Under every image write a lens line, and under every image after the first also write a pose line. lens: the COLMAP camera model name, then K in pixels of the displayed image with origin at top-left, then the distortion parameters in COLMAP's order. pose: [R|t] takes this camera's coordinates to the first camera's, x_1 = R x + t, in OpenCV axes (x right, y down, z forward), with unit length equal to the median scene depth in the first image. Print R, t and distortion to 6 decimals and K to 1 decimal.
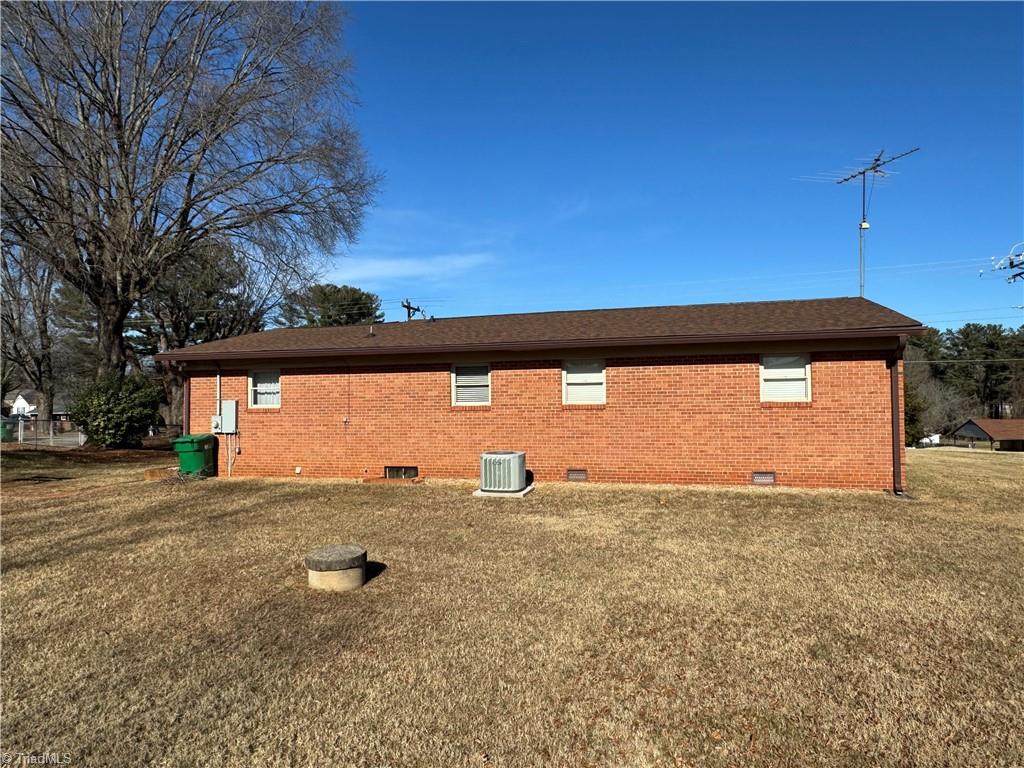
lens RADIAL K [[666.0, 0, 510.6], [0, 666.0, 384.5], [0, 0, 1]] dist [-0.001952, -0.000469]
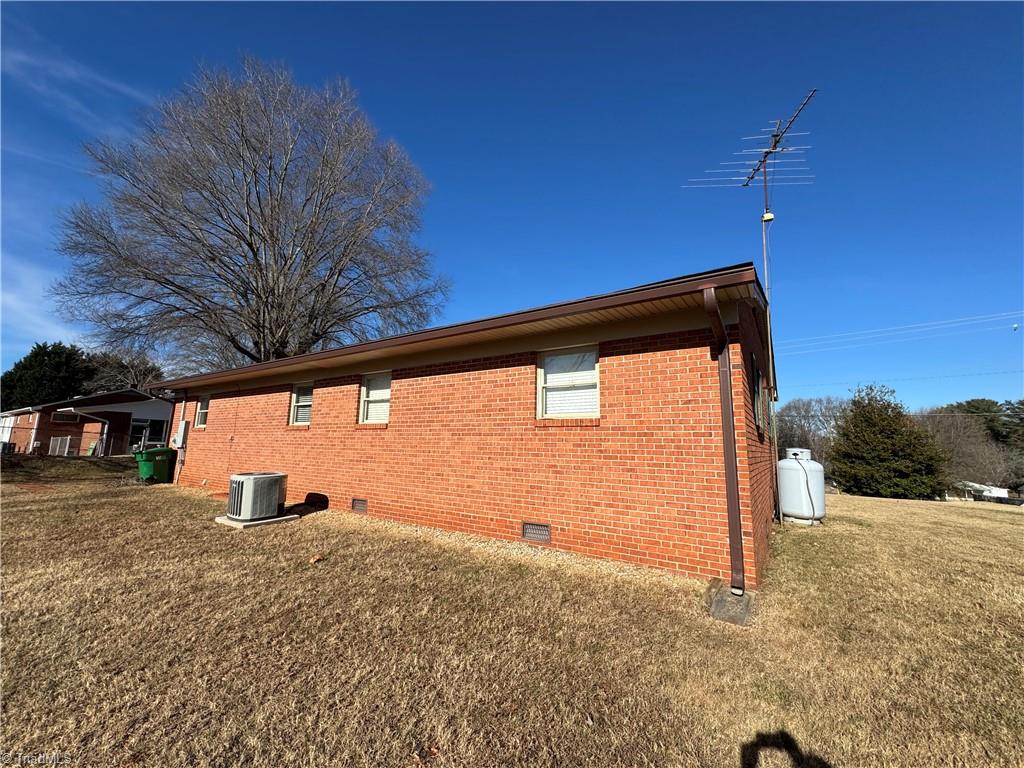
lens RADIAL K [[406.6, 0, 511.8], [0, 406.6, 381.5], [0, 0, 1]] dist [-0.005669, 0.001189]
pose [[0.952775, -0.015802, -0.303267, 0.453860], [-0.025443, 0.990980, -0.131570, 0.041235], [0.302610, 0.133072, 0.943779, 0.551150]]
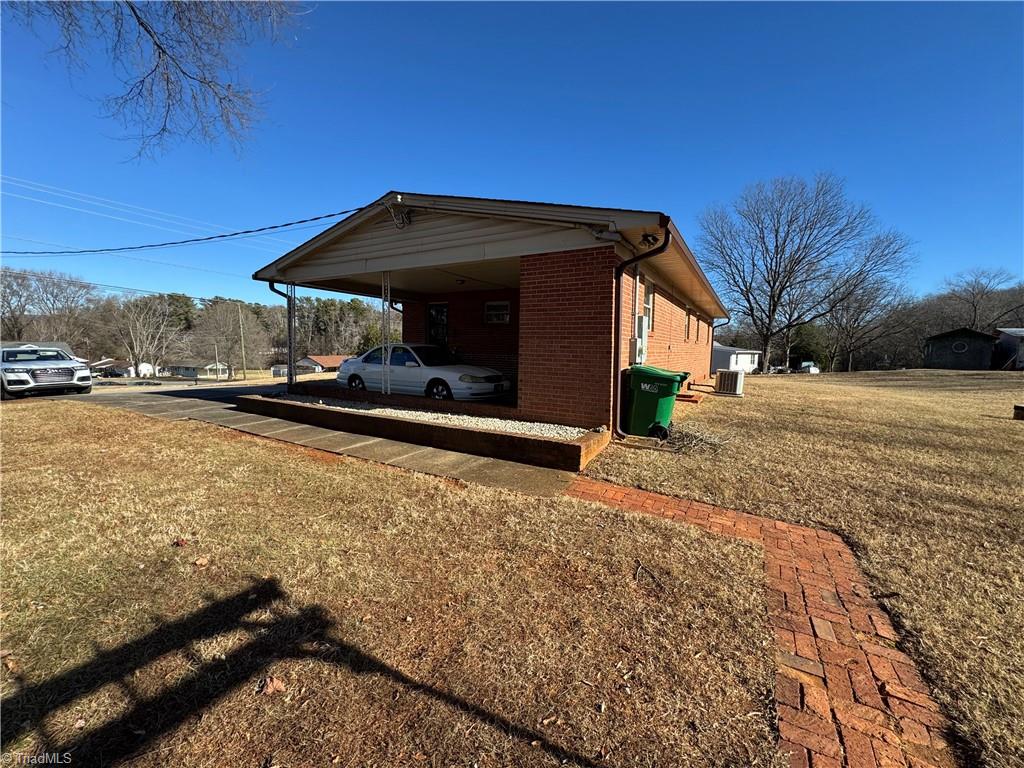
lens RADIAL K [[406.6, 0, 512.4], [0, 406.6, 379.7], [0, 0, 1]] dist [-0.005669, 0.001189]
pose [[0.243219, -0.058186, 0.968225, -1.027474], [-0.046099, 0.996378, 0.071458, 0.077505], [-0.968875, -0.062014, 0.239656, 1.218860]]
